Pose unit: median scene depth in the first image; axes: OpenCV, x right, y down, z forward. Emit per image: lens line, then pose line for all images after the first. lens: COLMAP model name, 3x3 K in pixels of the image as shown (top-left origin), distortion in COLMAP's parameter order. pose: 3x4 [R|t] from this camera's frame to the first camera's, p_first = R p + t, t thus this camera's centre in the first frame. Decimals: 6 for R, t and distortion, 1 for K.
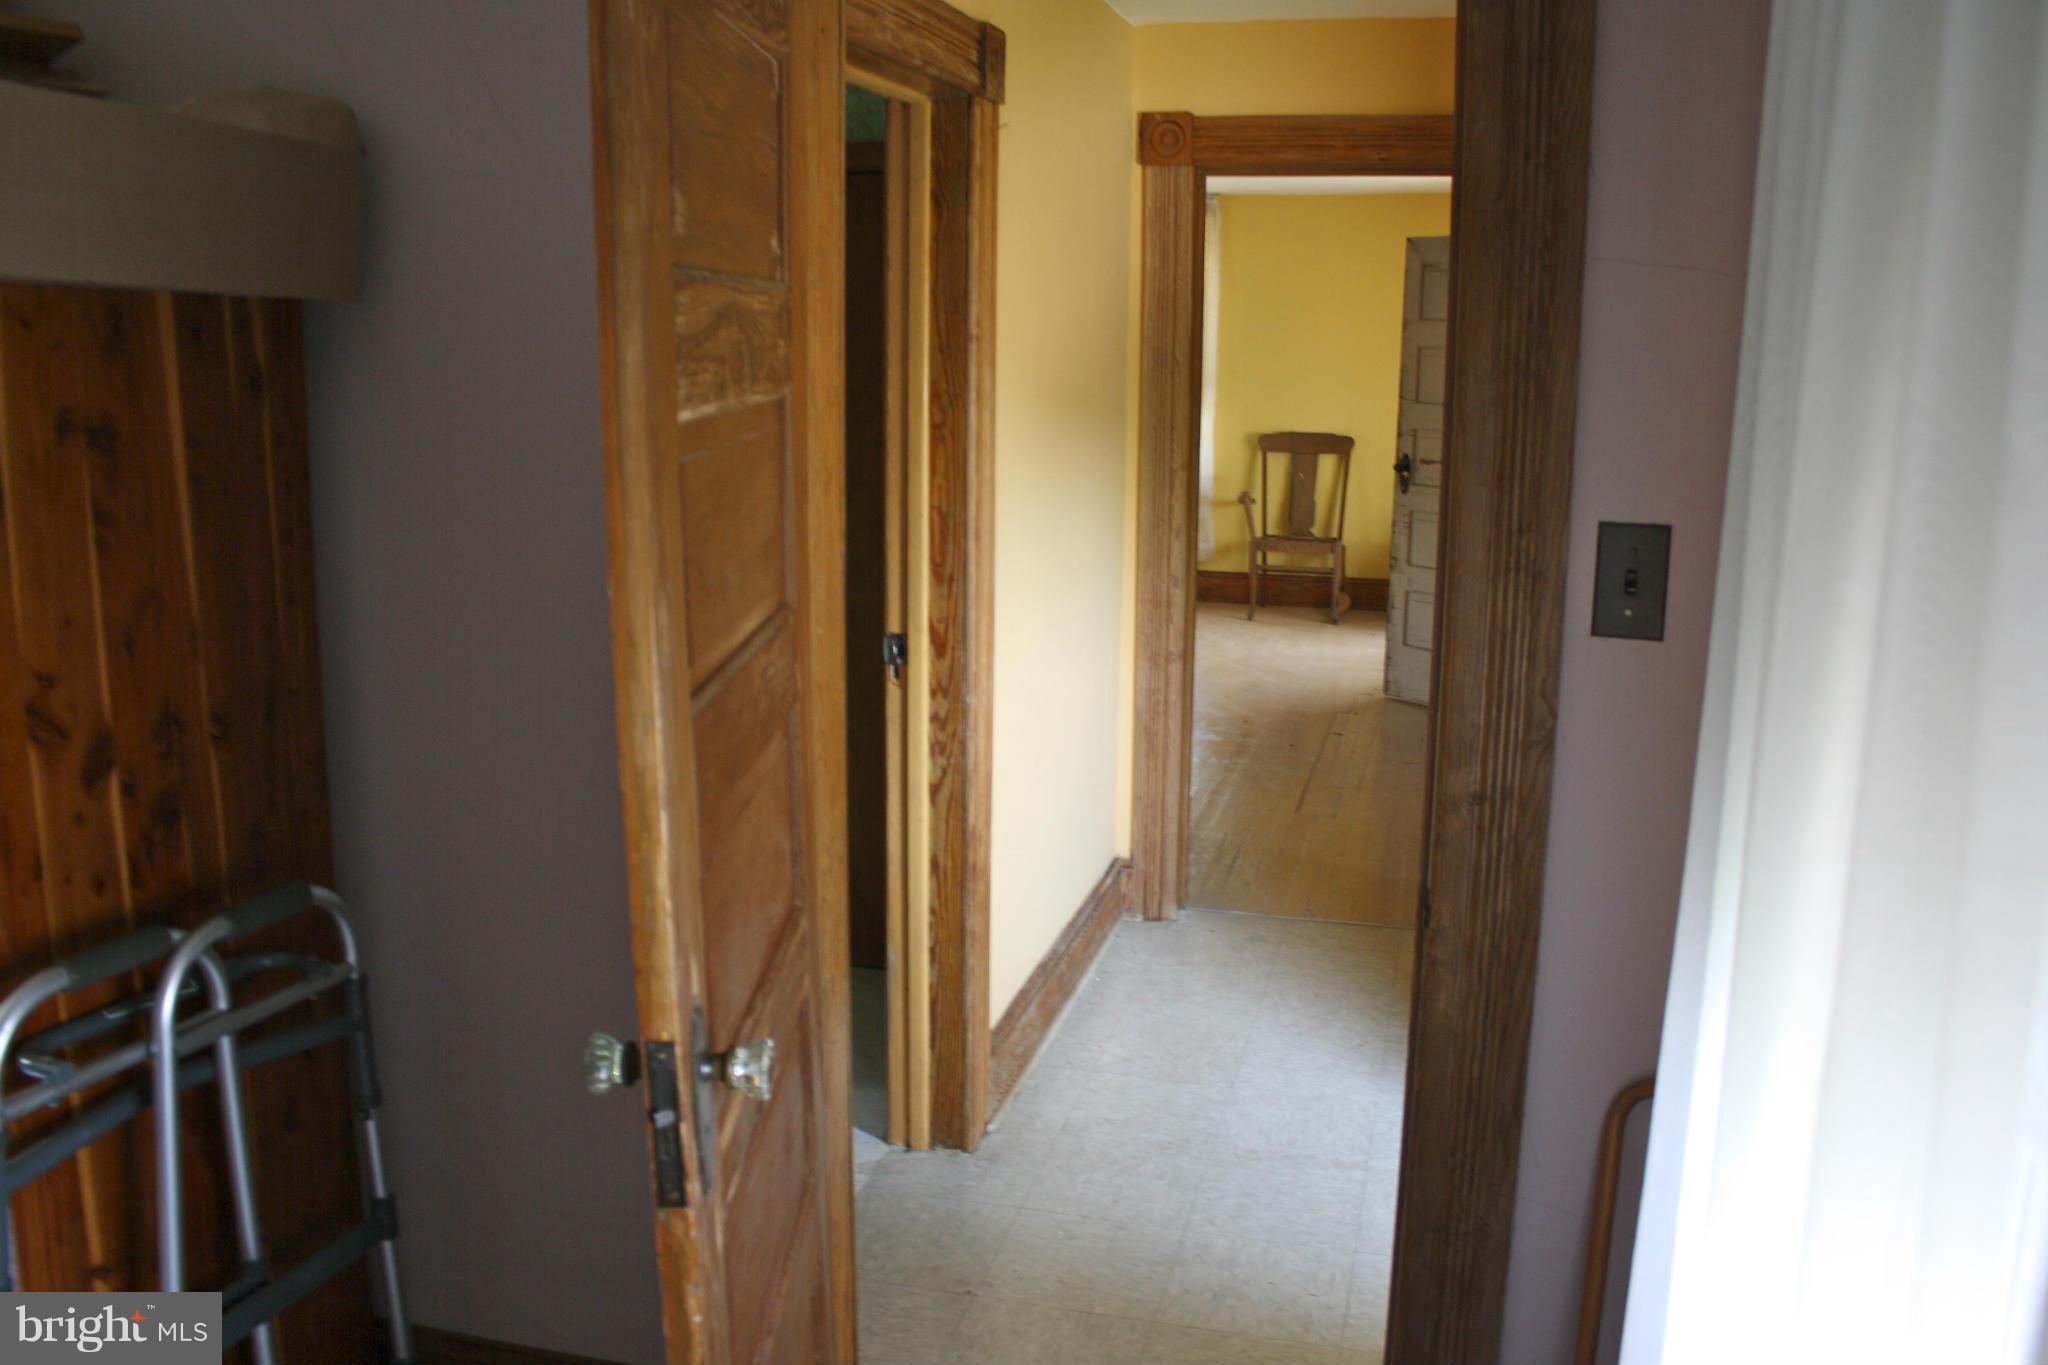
lens RADIAL K [[1789.1, 0, 1024.0], [0, 1789.1, 682.5], [0, 0, 1]] dist [-0.101181, 0.071601]
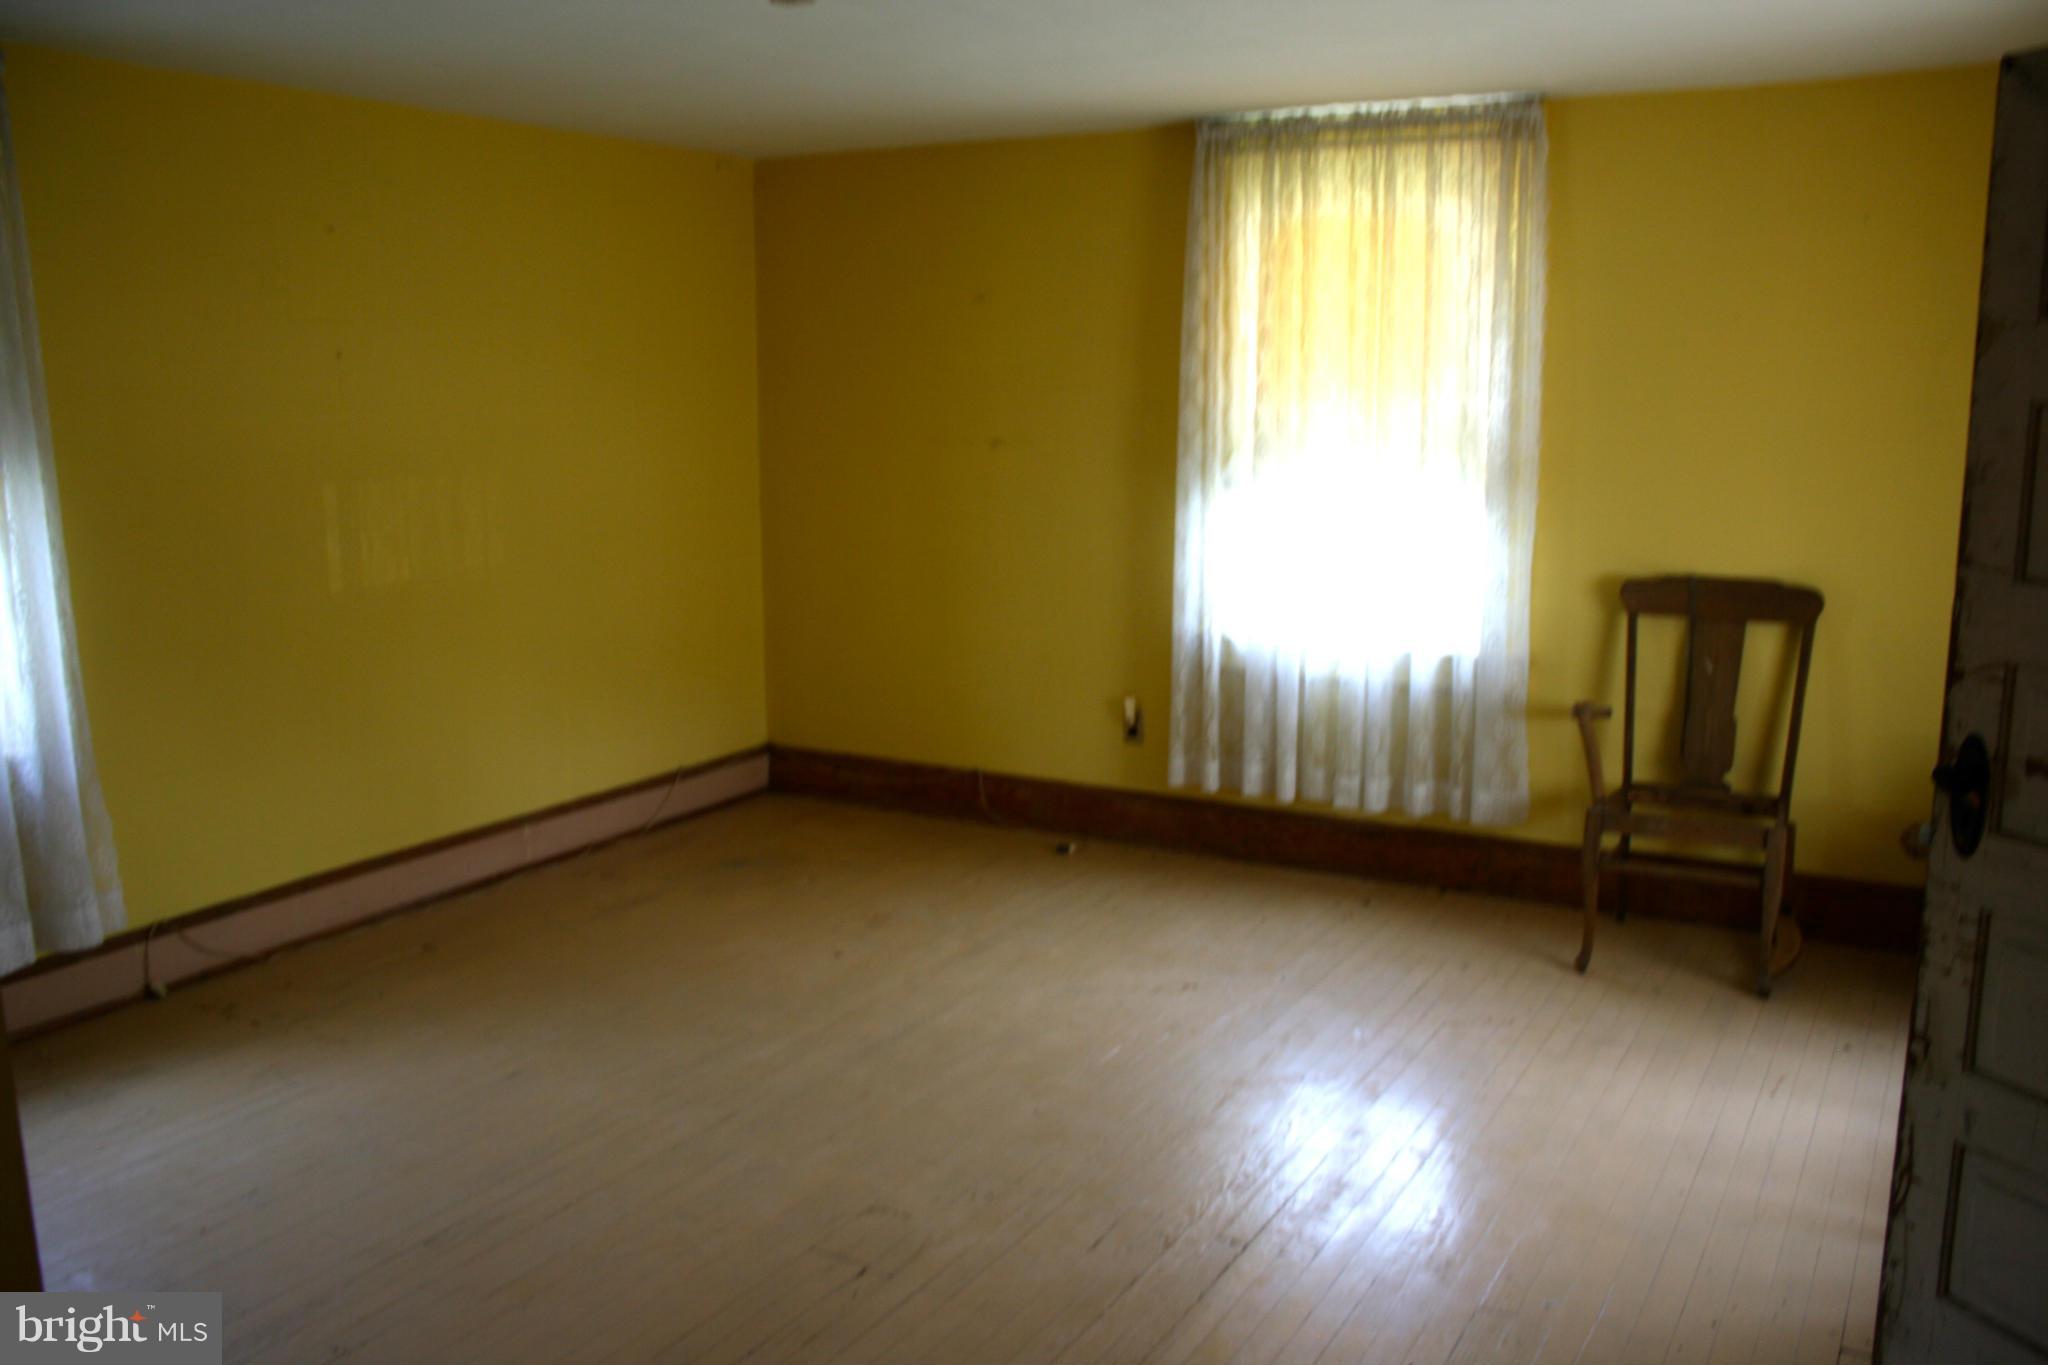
lens RADIAL K [[1789.1, 0, 1024.0], [0, 1789.1, 682.5], [0, 0, 1]] dist [-0.101181, 0.071601]
pose [[0.968632, 0.035266, -0.245983, 0.093308], [-0.042947, 0.998741, -0.025931, -0.091259], [0.244759, 0.035682, 0.968927, 0.484632]]
